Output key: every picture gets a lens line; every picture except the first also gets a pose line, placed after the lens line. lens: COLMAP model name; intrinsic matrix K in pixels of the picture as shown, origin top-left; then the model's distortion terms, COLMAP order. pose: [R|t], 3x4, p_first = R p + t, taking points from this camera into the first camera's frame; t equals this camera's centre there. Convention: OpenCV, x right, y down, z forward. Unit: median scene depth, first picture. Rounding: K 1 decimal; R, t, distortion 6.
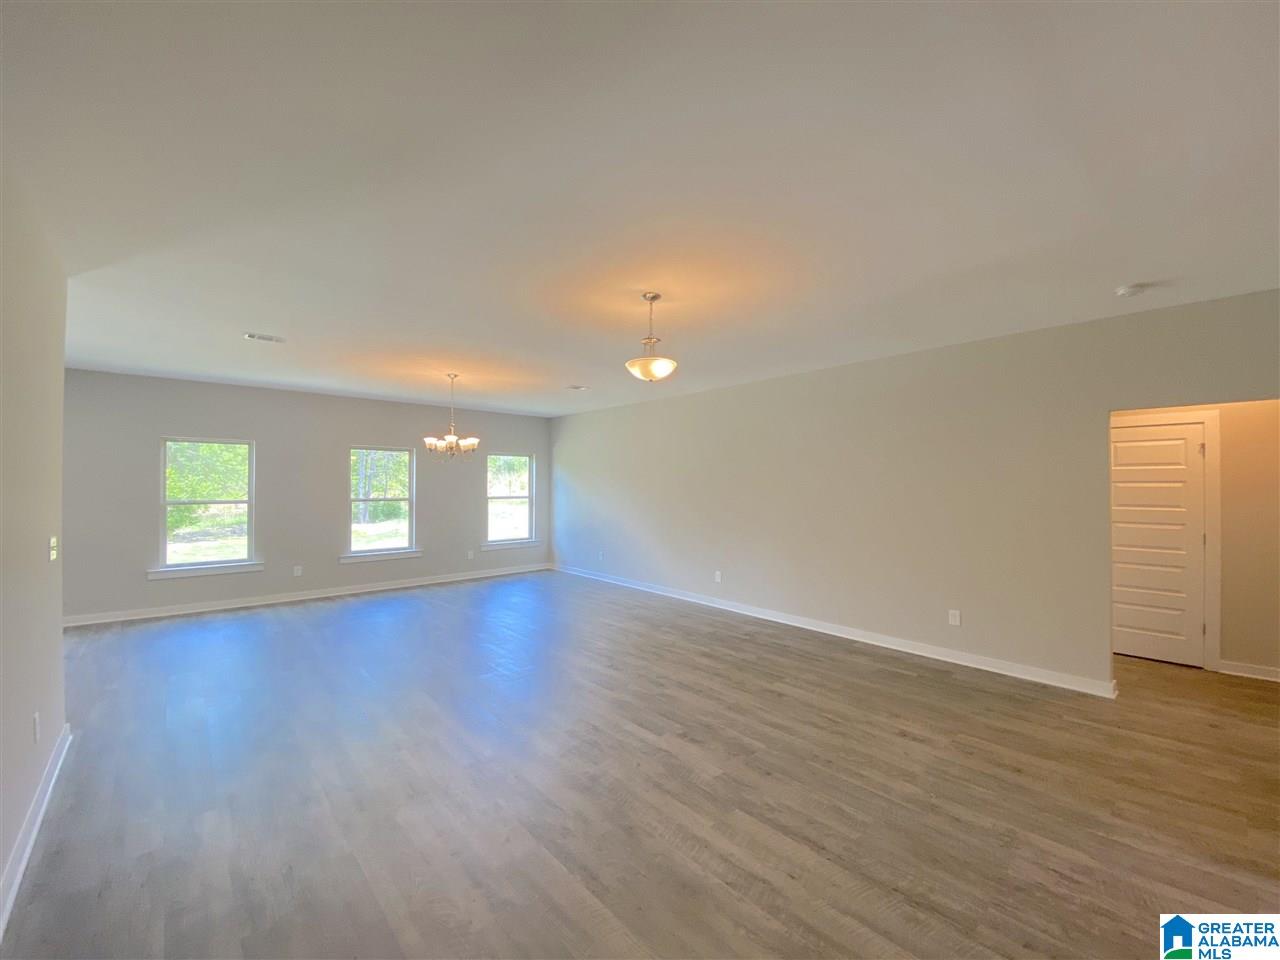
lens RADIAL K [[517.3, 0, 642.4], [0, 517.3, 482.0], [0, 0, 1]] dist [0.036829, -0.027528]
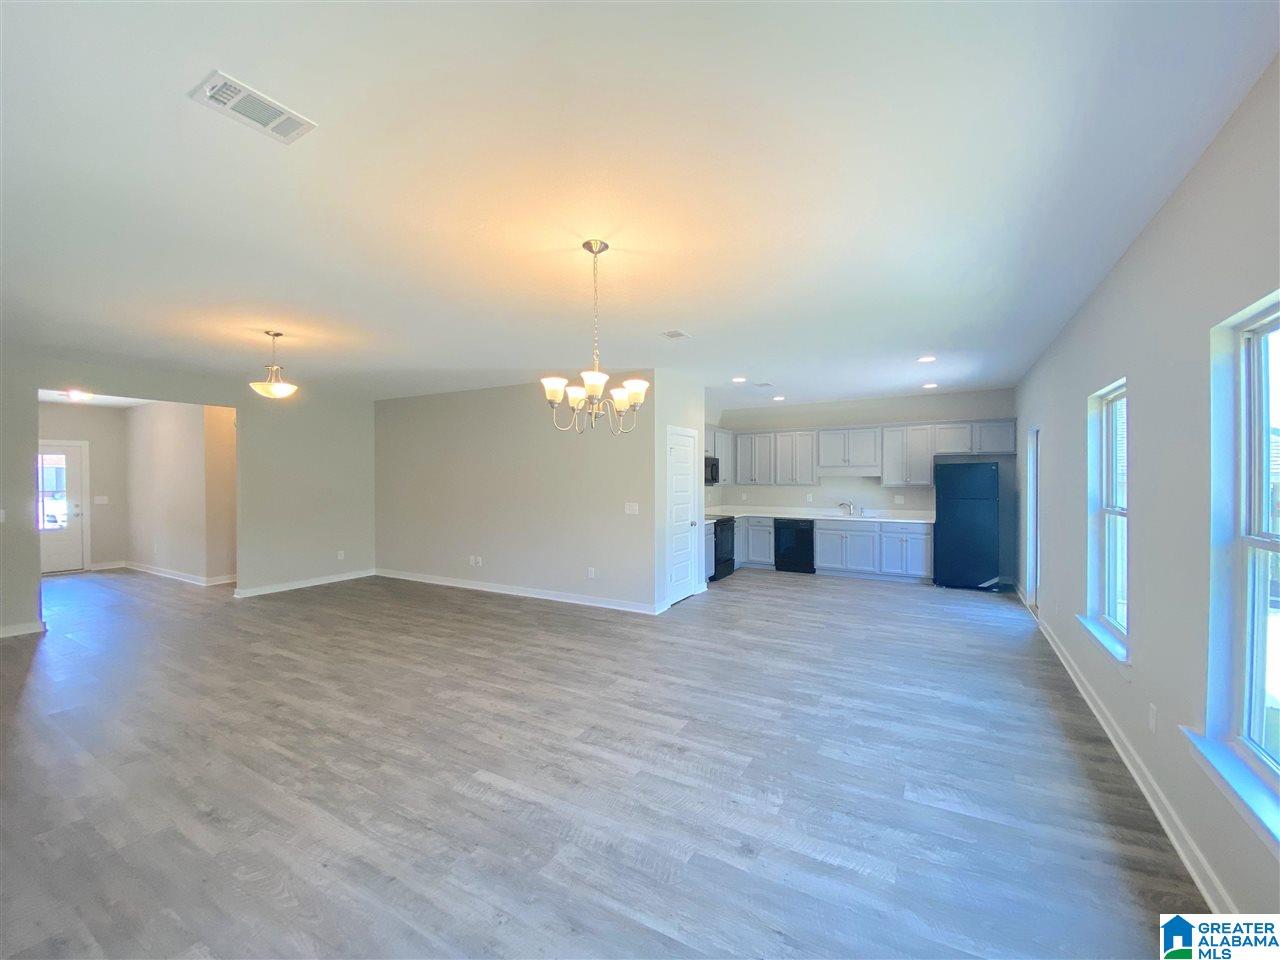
lens RADIAL K [[517.3, 0, 642.4], [0, 517.3, 482.0], [0, 0, 1]] dist [0.036829, -0.027528]
pose [[-0.948322, 0.004496, -0.317278, -0.291502], [0.003829, 0.999989, 0.002727, 0.007288], [0.317287, 0.001372, -0.948329, 1.678525]]
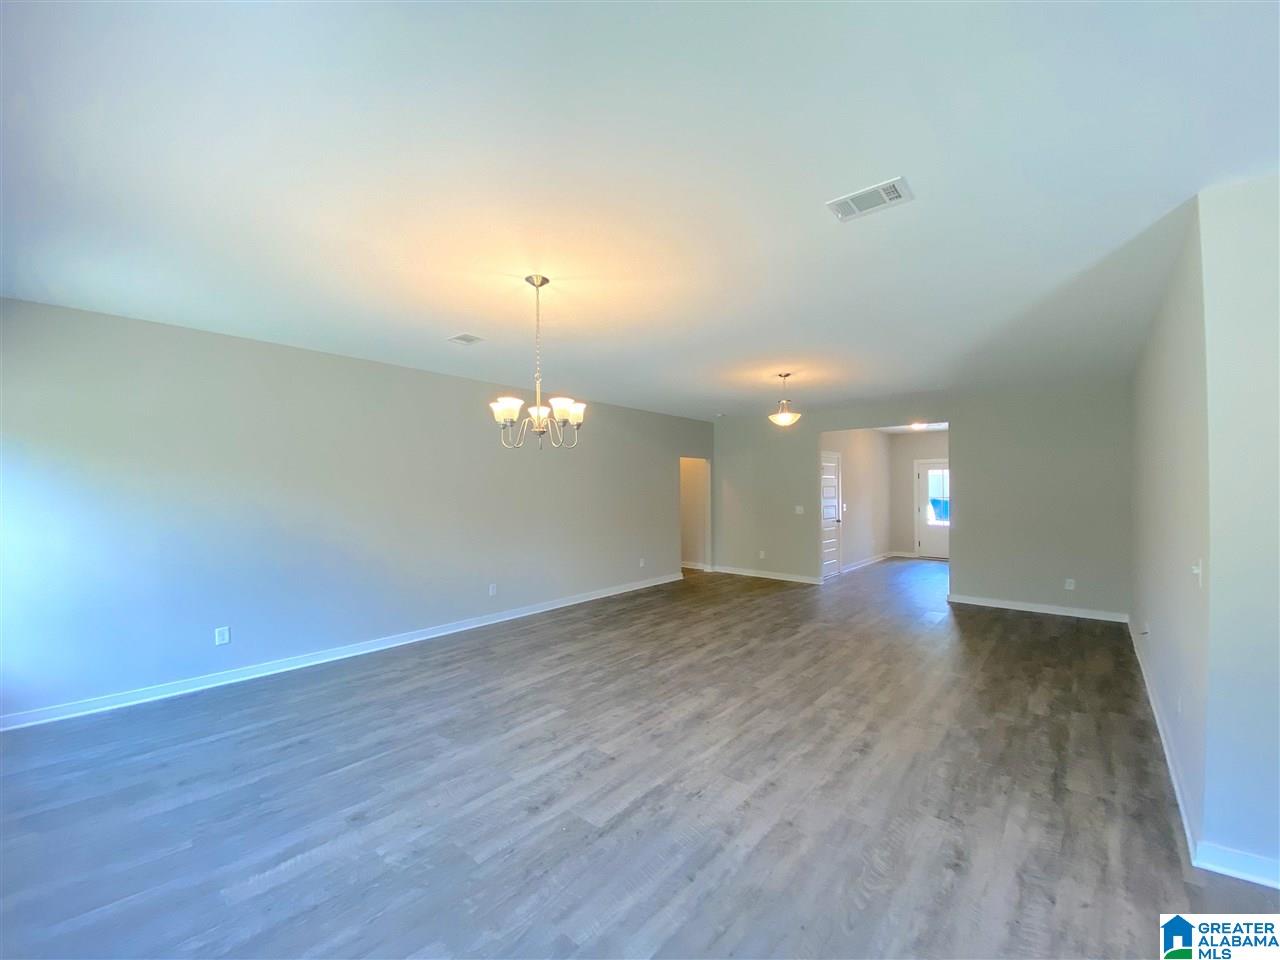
lens RADIAL K [[517.3, 0, 642.4], [0, 517.3, 482.0], [0, 0, 1]] dist [0.036829, -0.027528]
pose [[-0.144792, 0.006624, 0.989440, -1.024846], [-0.006930, 0.999946, -0.007709, -0.002348], [-0.989438, -0.007973, -0.144738, 1.115775]]
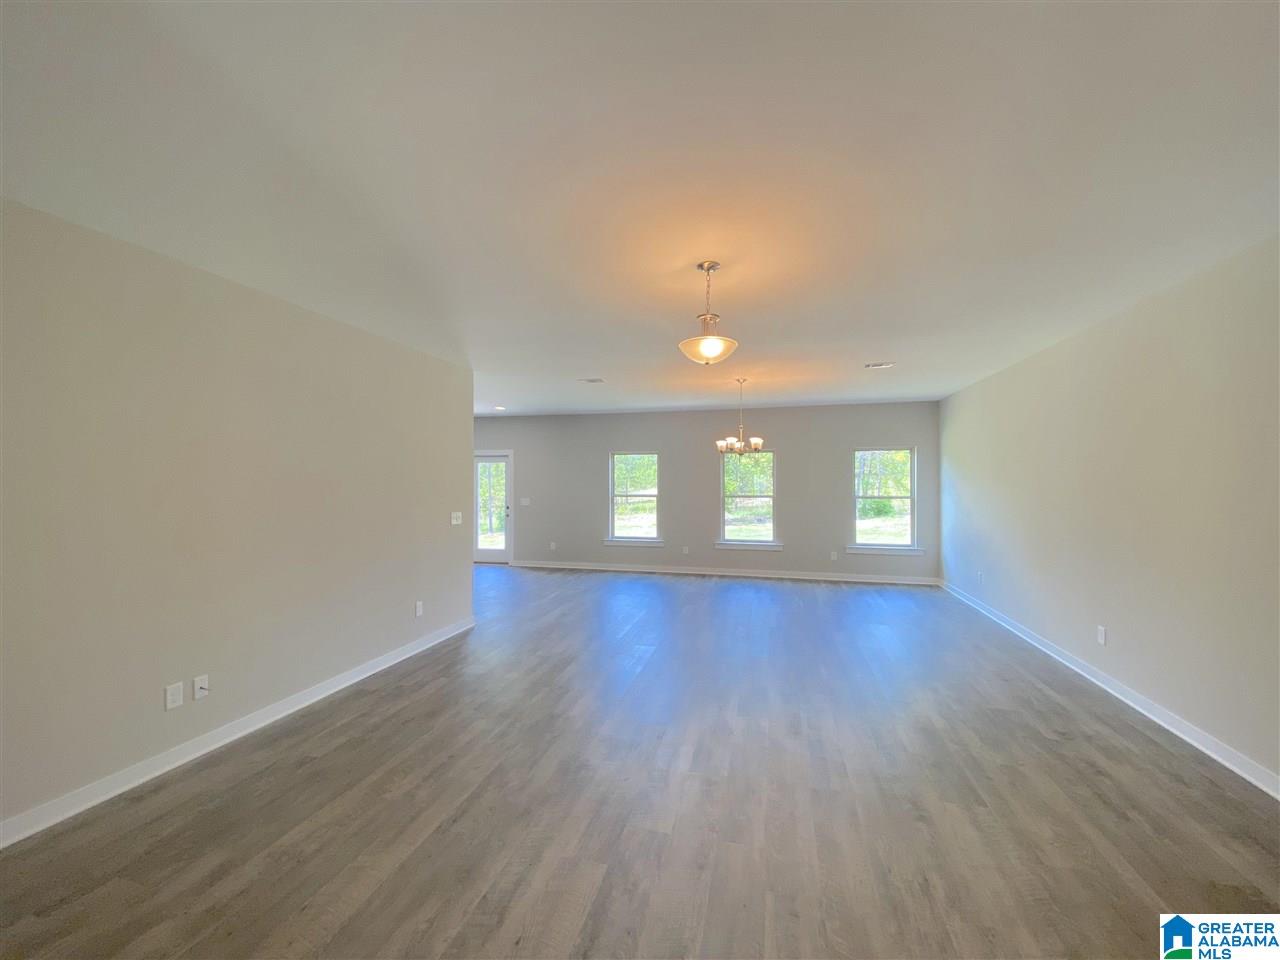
lens RADIAL K [[517.3, 0, 642.4], [0, 517.3, 482.0], [0, 0, 1]] dist [0.036829, -0.027528]
pose [[0.565424, -0.003769, -0.824792, 0.444637], [0.007440, 0.999972, 0.000530, 0.000847], [0.824767, -0.006436, 0.565436, 0.275097]]
